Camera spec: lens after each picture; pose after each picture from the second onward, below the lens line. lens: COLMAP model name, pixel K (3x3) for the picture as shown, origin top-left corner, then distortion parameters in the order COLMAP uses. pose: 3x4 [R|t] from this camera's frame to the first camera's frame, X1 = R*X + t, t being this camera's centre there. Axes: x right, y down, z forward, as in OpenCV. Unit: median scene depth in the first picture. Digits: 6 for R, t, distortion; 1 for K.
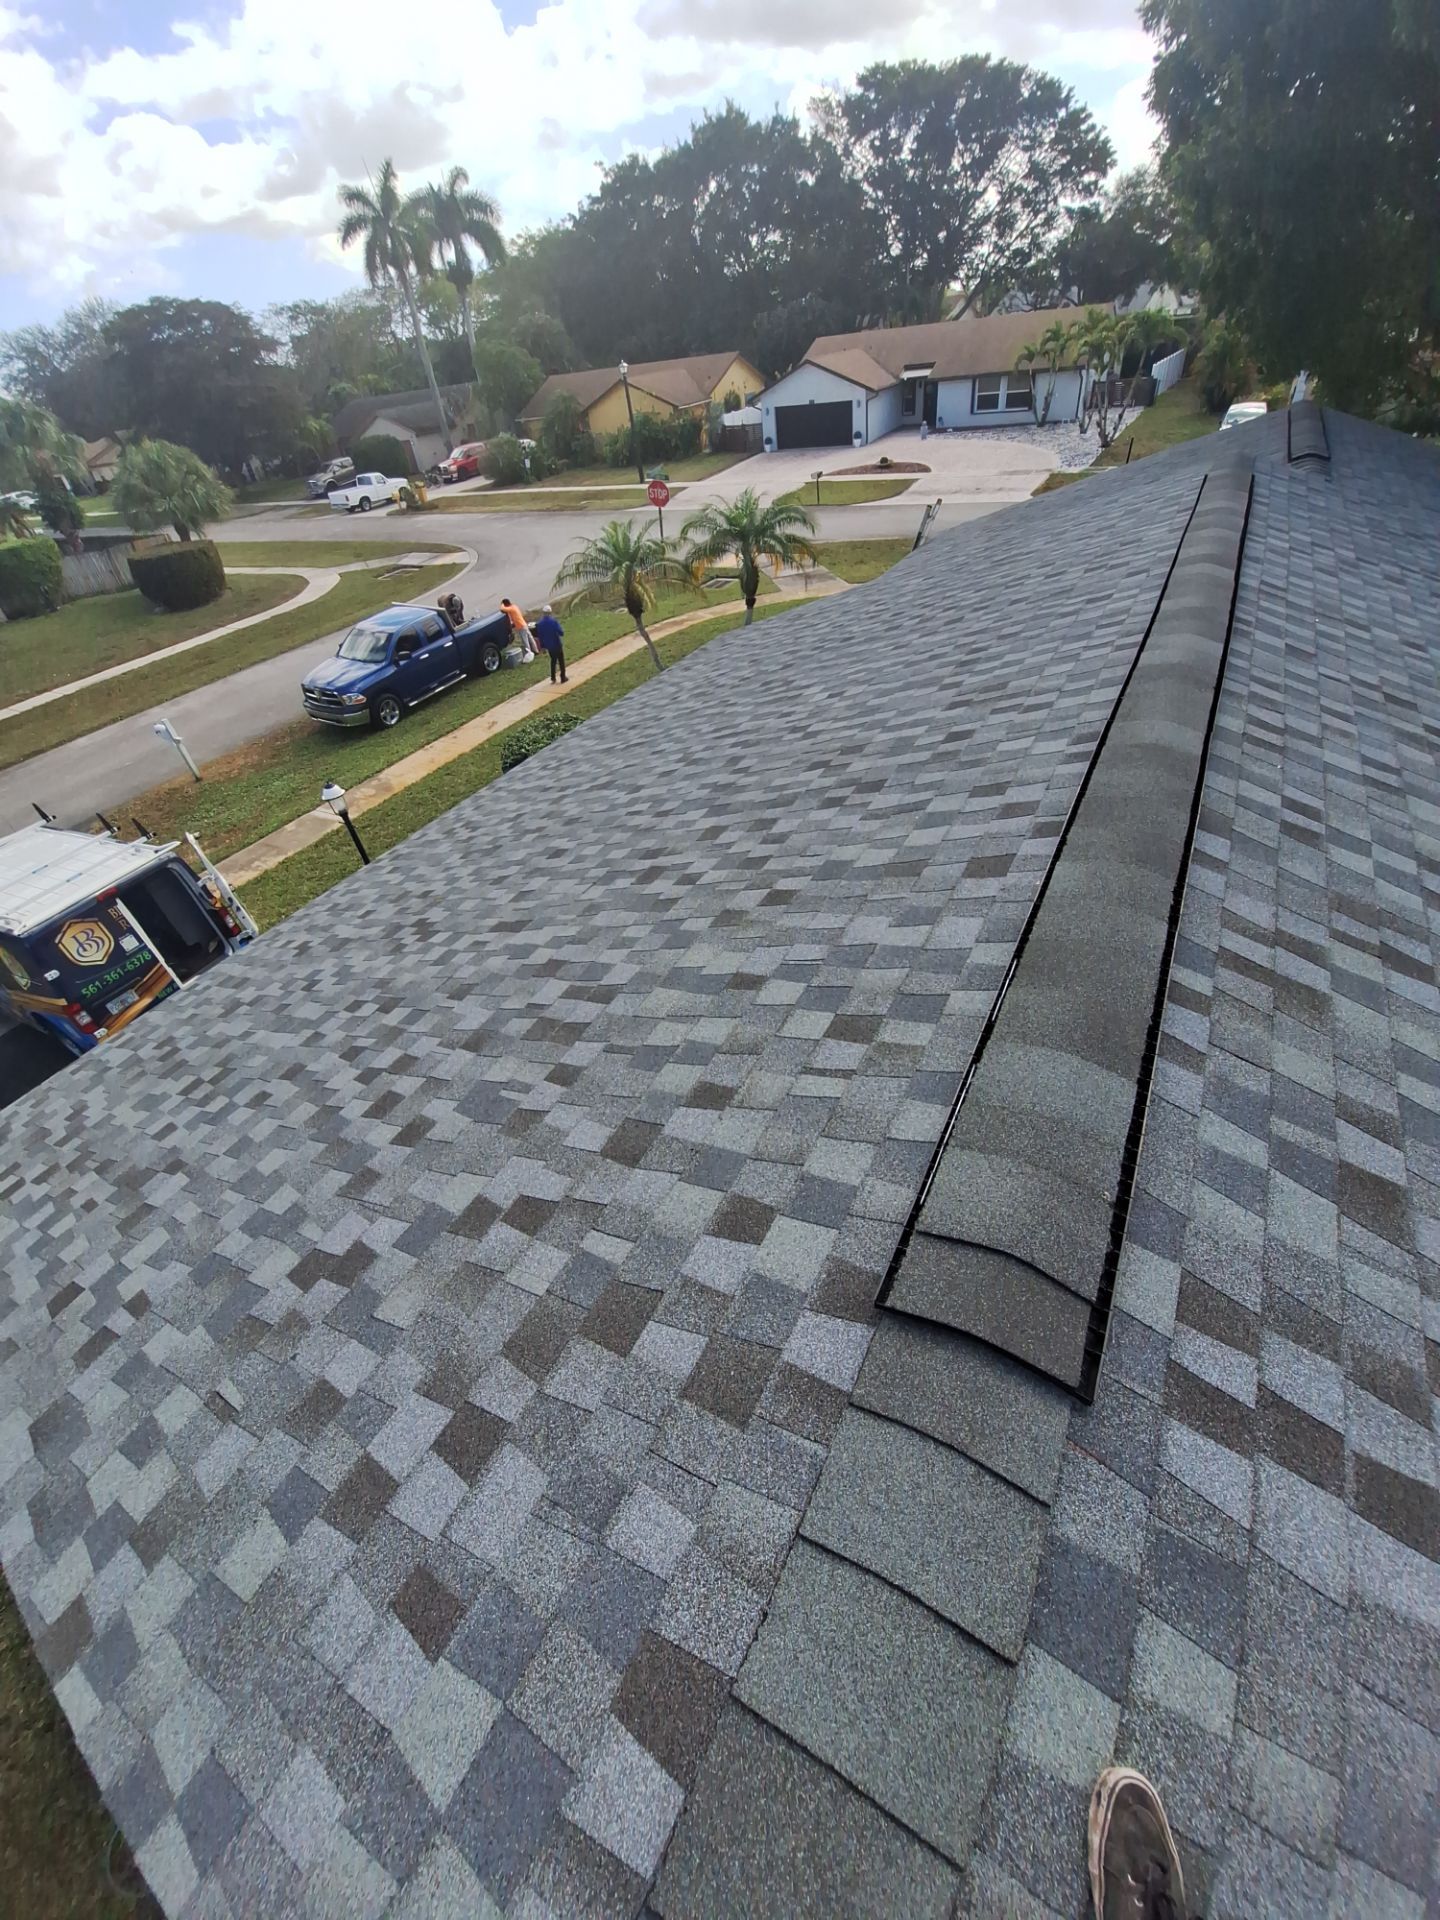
lens RADIAL K [[758.1, 0, 722.5], [0, 758.1, 968.4], [0, 0, 1]] dist [-0.009447, -0.008636]
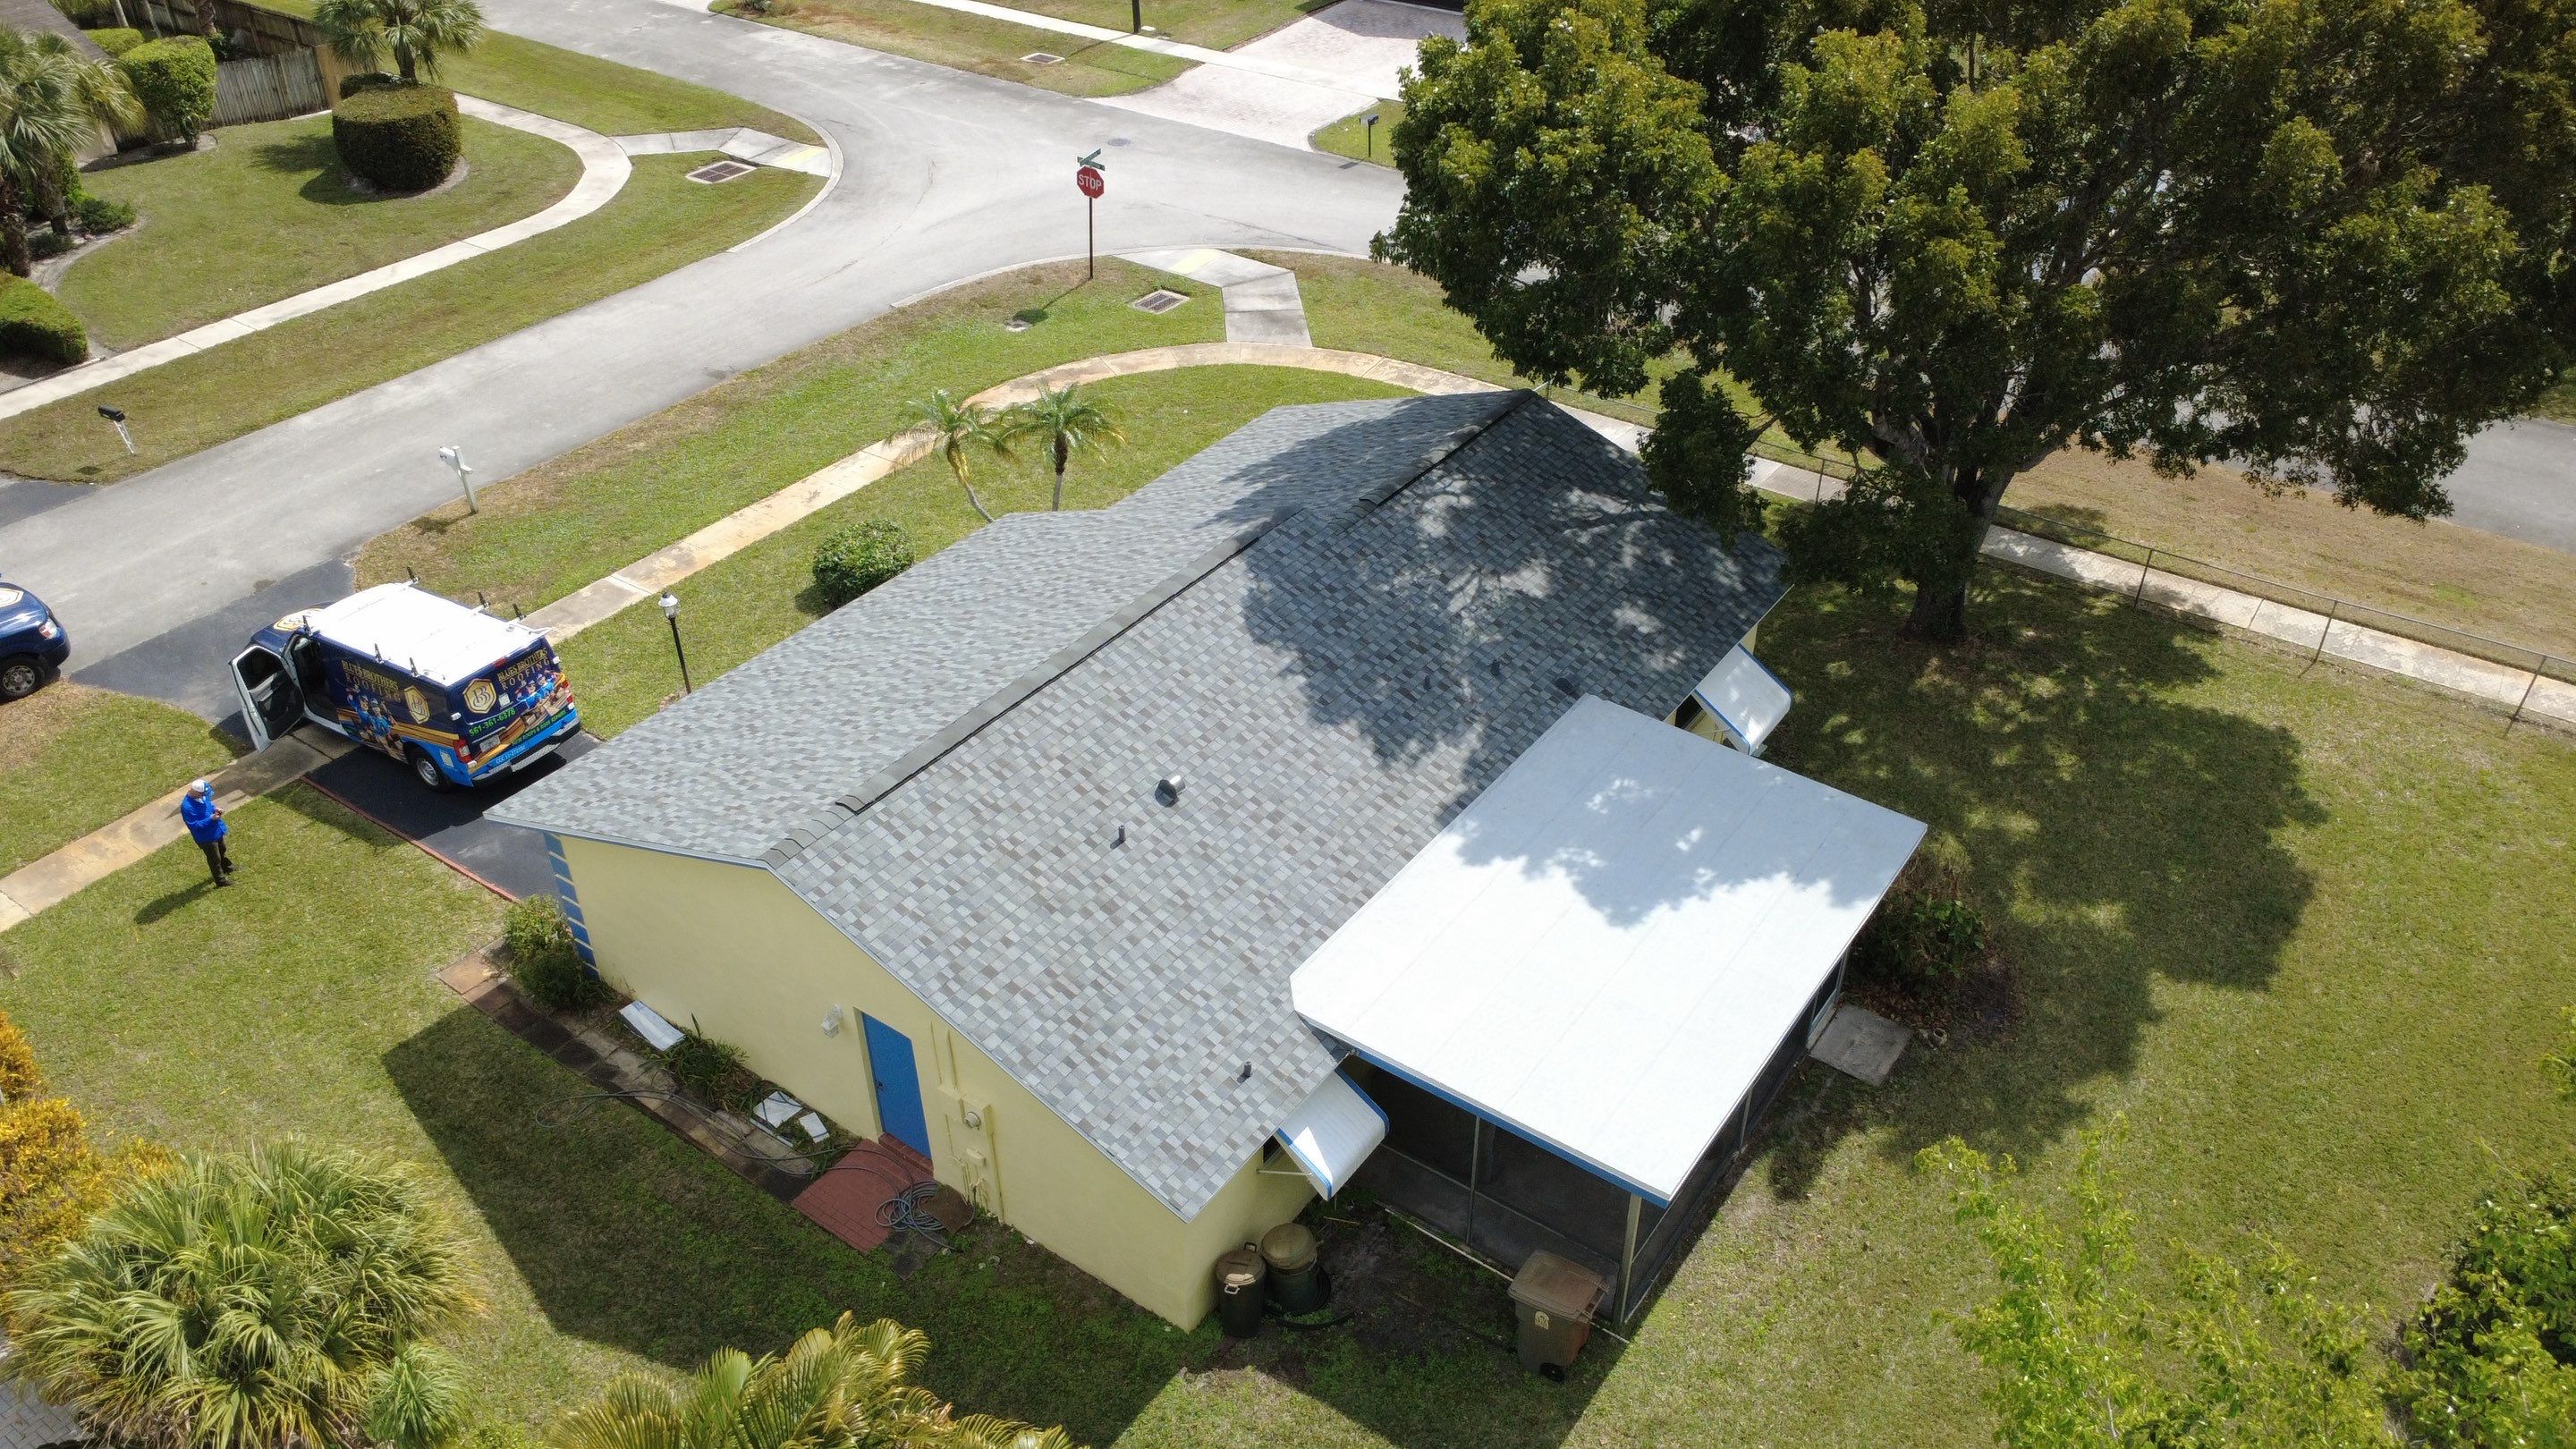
lens RADIAL K [[1845.3, 0, 1309.3], [0, 1845.3, 740.5], [0, 0, 1]] dist [-0.002289, 0.004630]
pose [[0.989180, 0.146580, -0.006141, 0.144612], [-0.146590, 0.985823, -0.081638, 0.021092], [-0.005912, 0.081654, 0.996643, -0.504759]]
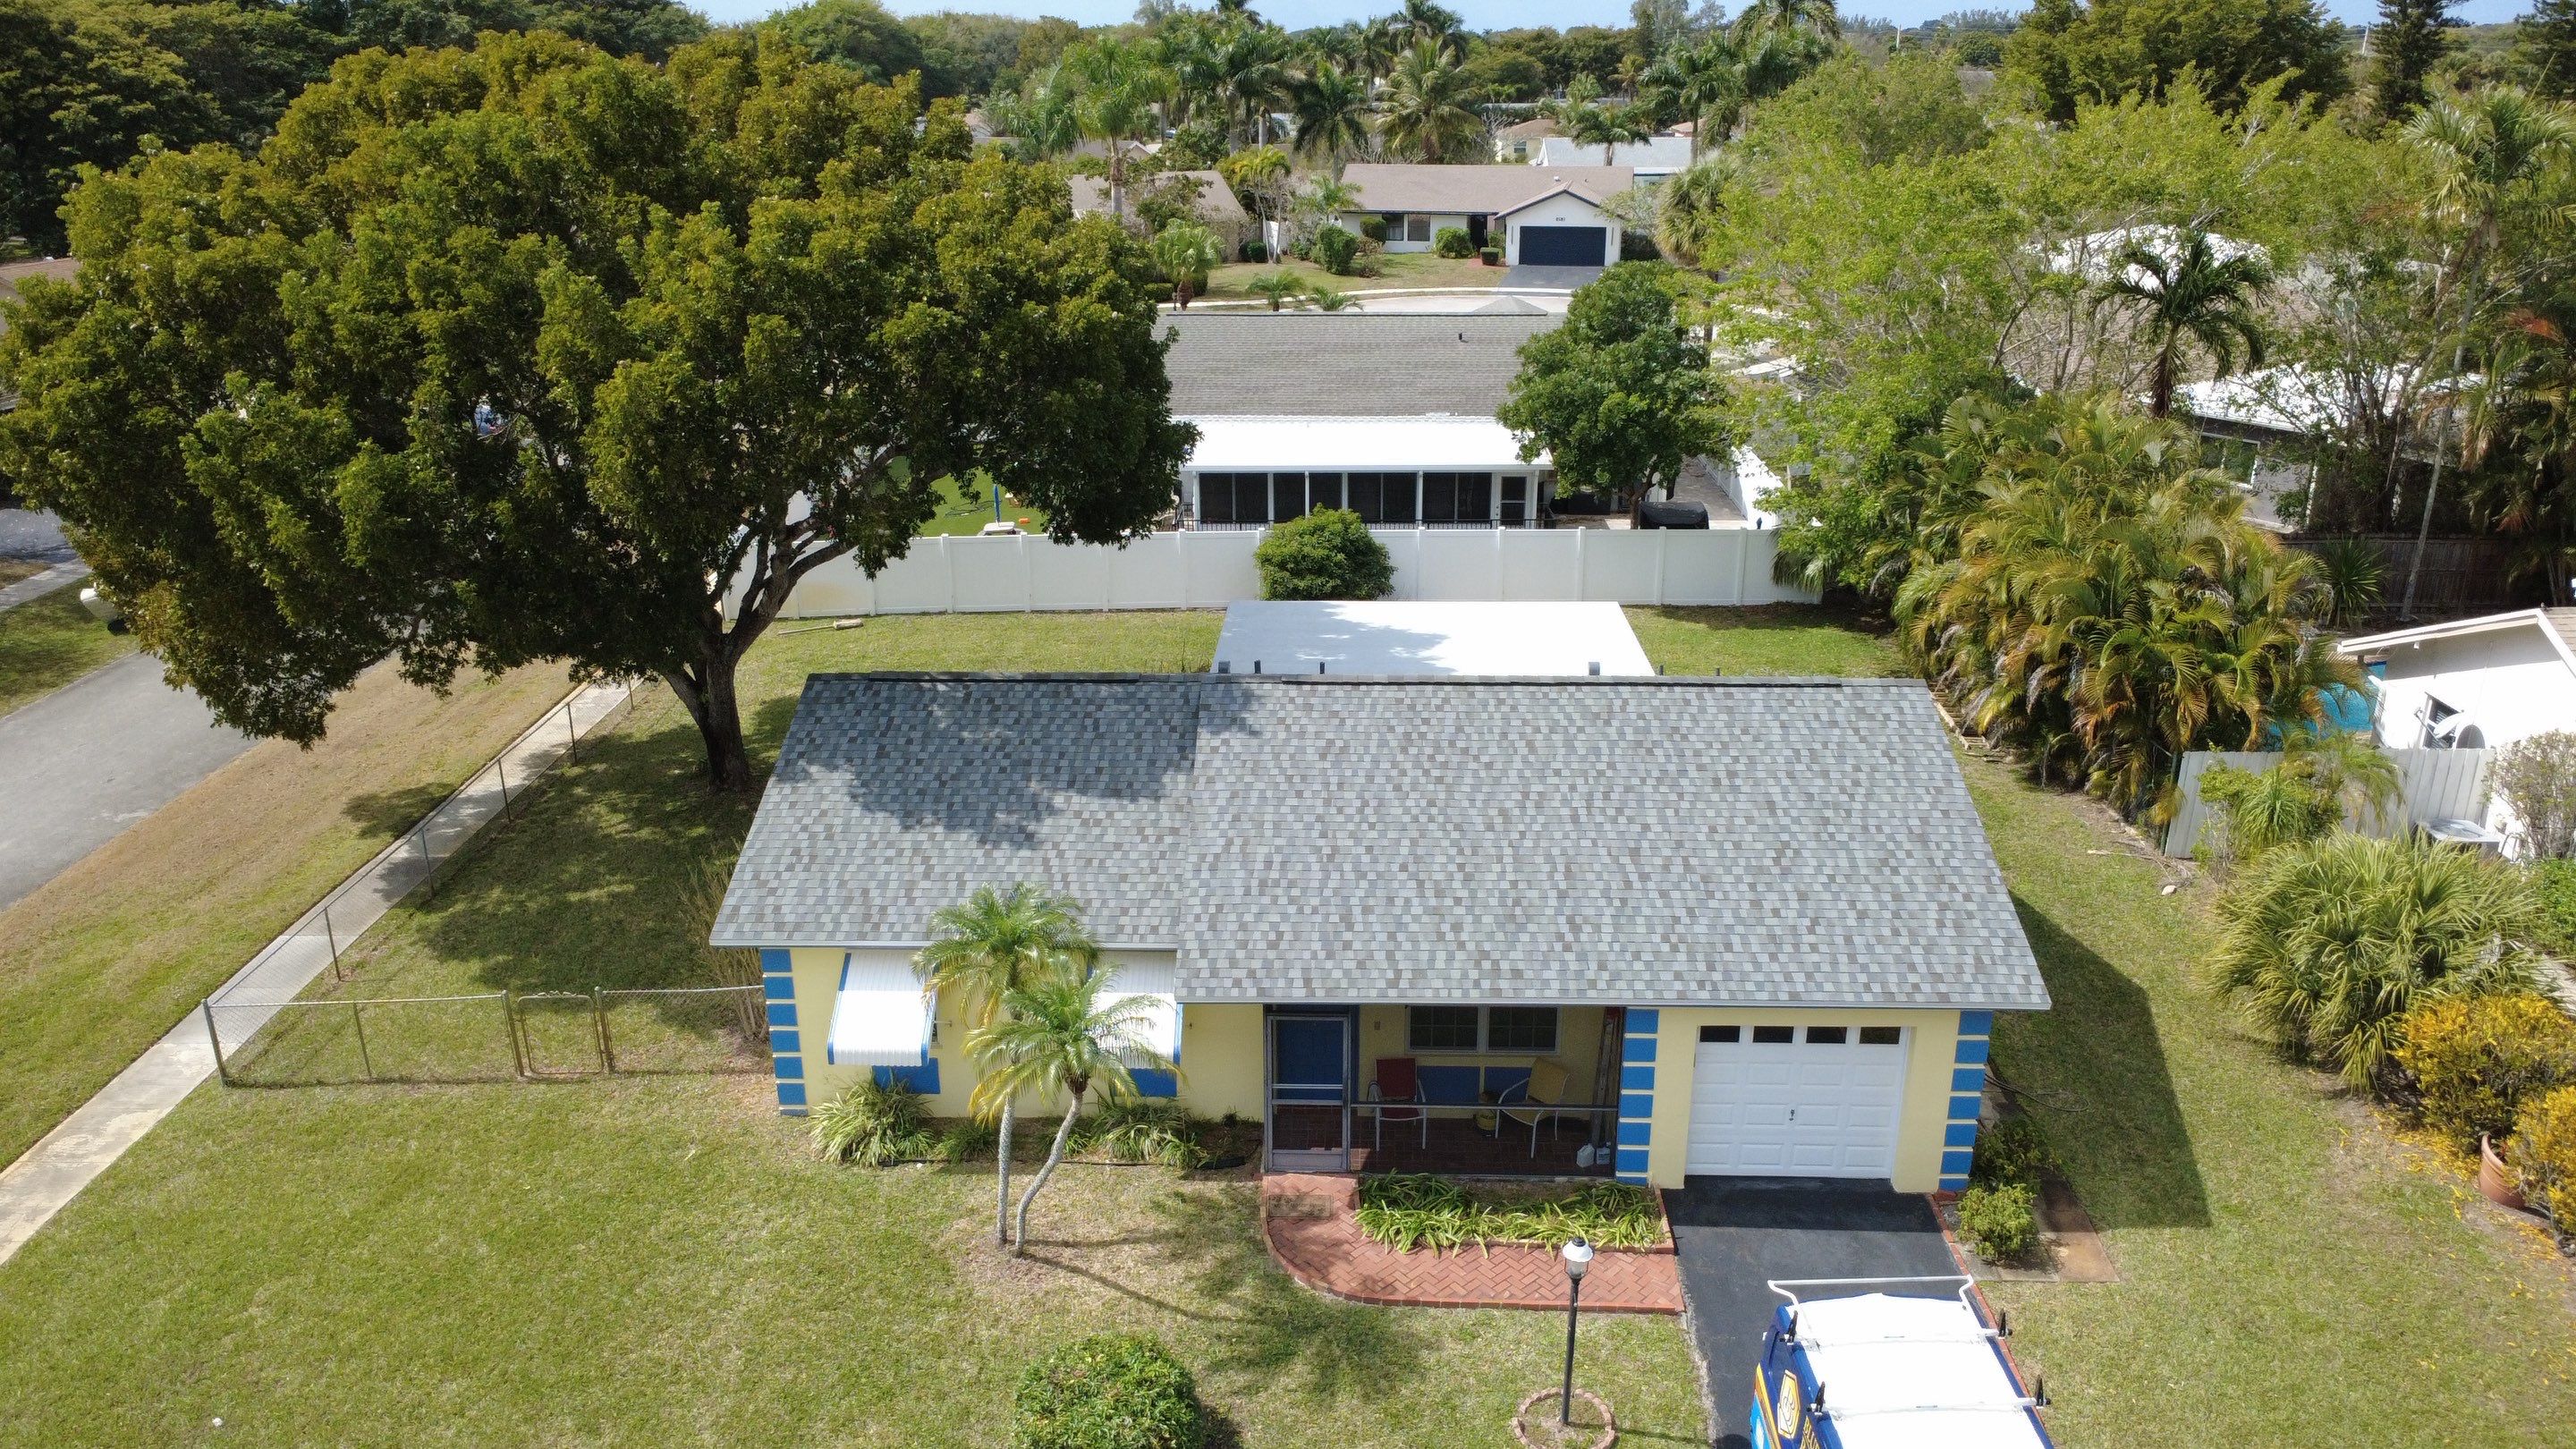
lens RADIAL K [[1845.3, 0, 1275.0], [0, 1845.3, 718.2], [0, 0, 1]] dist [-0.002289, 0.004630]
pose [[-0.457250, -0.194705, 0.867763, -0.477162], [0.617809, 0.632321, 0.467420, -0.411703], [-0.639714, 0.749840, -0.168838, 0.283719]]
